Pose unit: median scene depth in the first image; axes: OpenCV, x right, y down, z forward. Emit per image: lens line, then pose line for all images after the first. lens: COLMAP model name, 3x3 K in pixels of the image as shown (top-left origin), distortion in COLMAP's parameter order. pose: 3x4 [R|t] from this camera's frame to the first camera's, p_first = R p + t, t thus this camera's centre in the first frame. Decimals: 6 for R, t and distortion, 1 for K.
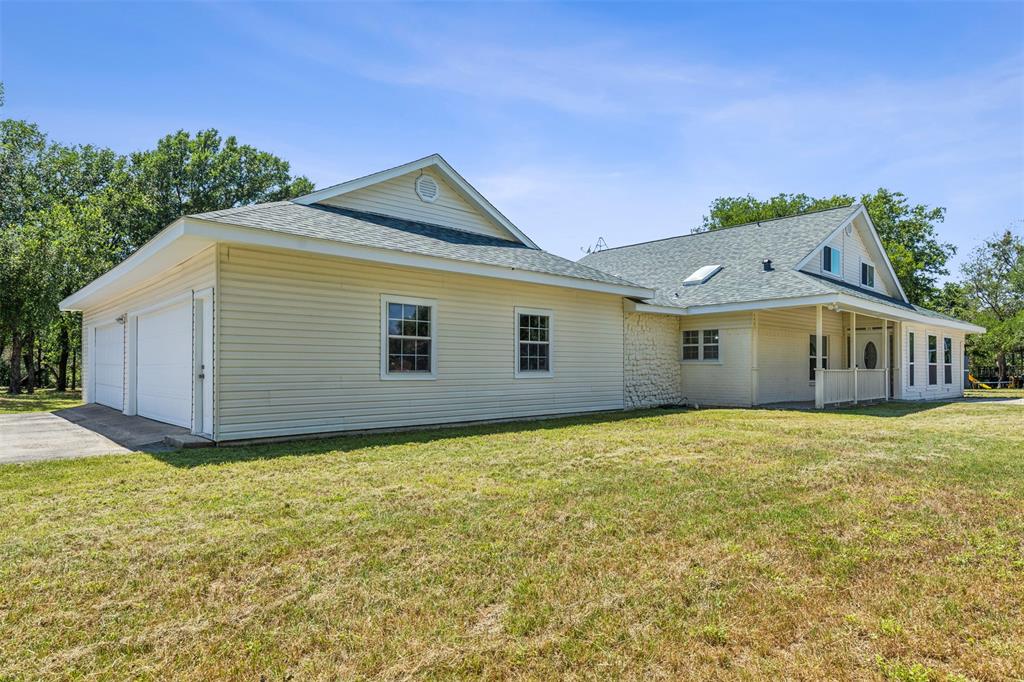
lens RADIAL K [[600.1, 0, 512.8], [0, 600.1, 346.1], [0, 0, 1]] dist [0.000341, 0.000678]
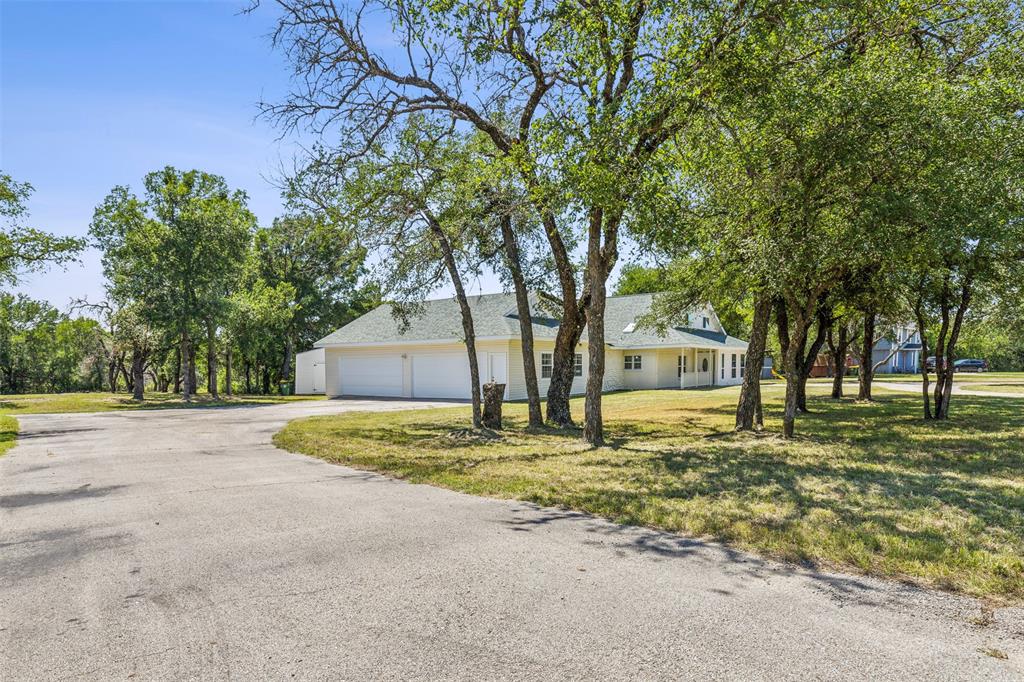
lens RADIAL K [[600.1, 0, 511.3], [0, 600.1, 344.1], [0, 0, 1]] dist [0.000341, 0.000678]
pose [[0.981718, -0.006144, 0.190240, -0.552786], [0.005643, 0.999979, 0.003175, -0.079133], [-0.190255, -0.002043, 0.981733, -1.099352]]
